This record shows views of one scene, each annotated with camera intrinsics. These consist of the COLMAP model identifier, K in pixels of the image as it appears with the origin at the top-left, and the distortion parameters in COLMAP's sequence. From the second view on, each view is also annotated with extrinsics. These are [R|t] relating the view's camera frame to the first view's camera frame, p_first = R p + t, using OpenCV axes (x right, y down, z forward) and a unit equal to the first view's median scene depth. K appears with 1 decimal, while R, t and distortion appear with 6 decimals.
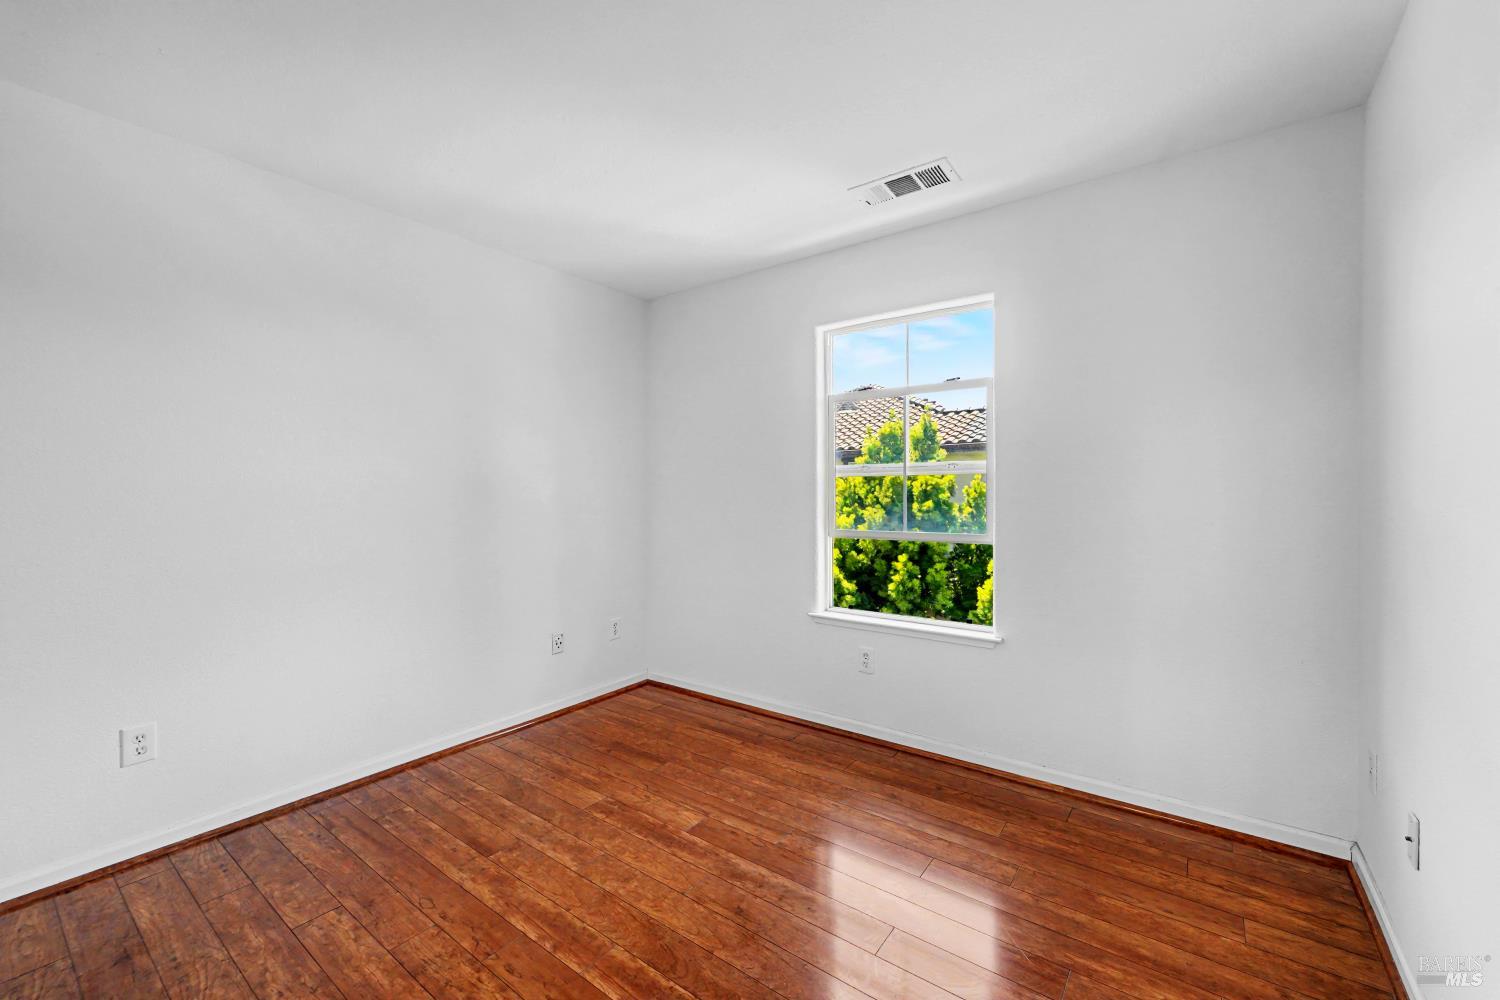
lens RADIAL K [[602.0, 0, 755.0], [0, 602.0, 498.5], [0, 0, 1]] dist [0.004965, -0.002346]
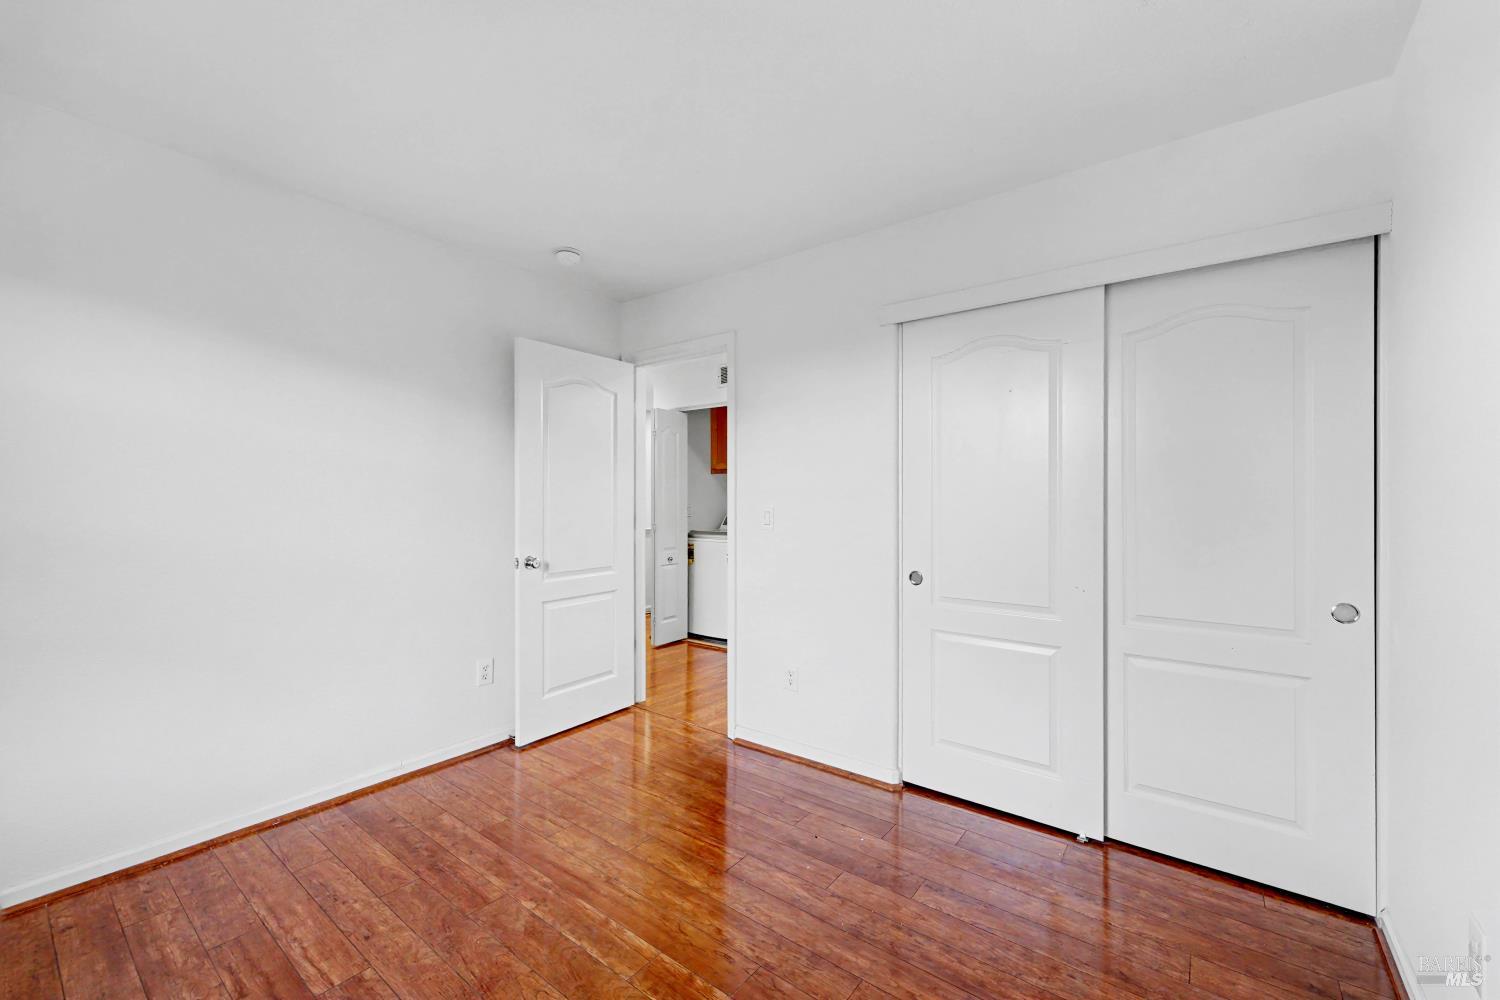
lens RADIAL K [[602.0, 0, 755.0], [0, 602.0, 498.5], [0, 0, 1]] dist [0.004965, -0.002346]
pose [[-0.999828, 0.002161, 0.018395, -0.340076], [0.002324, 0.999958, 0.008818, -0.021014], [-0.018376, 0.008859, -0.999792, 1.467075]]
